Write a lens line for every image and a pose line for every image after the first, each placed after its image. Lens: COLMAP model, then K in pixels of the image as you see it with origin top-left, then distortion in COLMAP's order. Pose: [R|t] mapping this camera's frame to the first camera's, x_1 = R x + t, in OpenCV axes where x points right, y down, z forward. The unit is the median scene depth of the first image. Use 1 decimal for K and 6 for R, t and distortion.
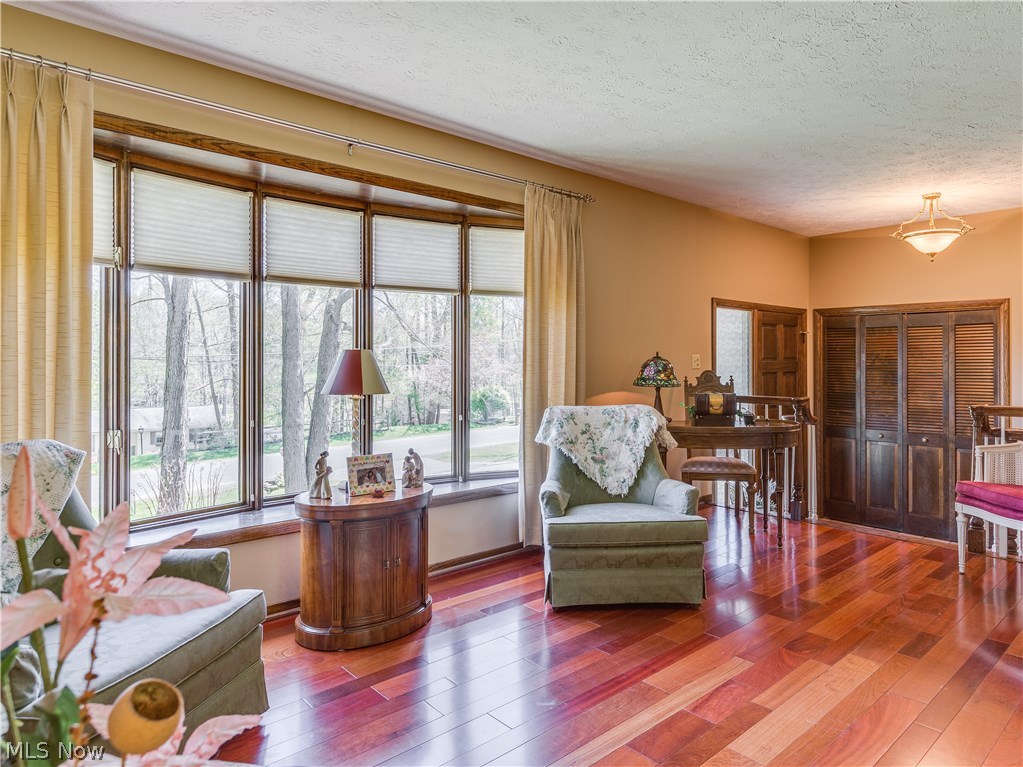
lens RADIAL K [[661.3, 0, 511.5], [0, 661.3, 383.5], [0, 0, 1]] dist [0.089320, 0.000568]
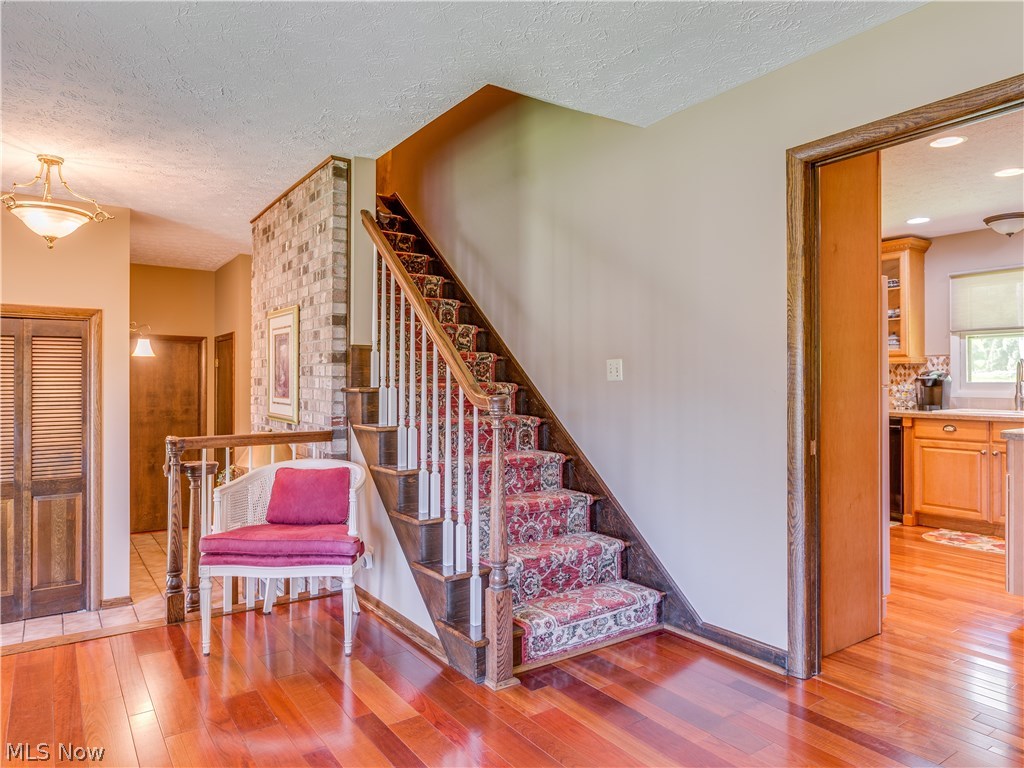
lens RADIAL K [[668.2, 0, 512.0], [0, 668.2, 384.0], [0, 0, 1]] dist [-0.001571, -0.001015]
pose [[0.075002, -0.009730, 0.997136, -0.043804], [0.035622, 0.999340, 0.007072, -0.013970], [-0.996547, 0.034990, 0.075299, 0.316531]]
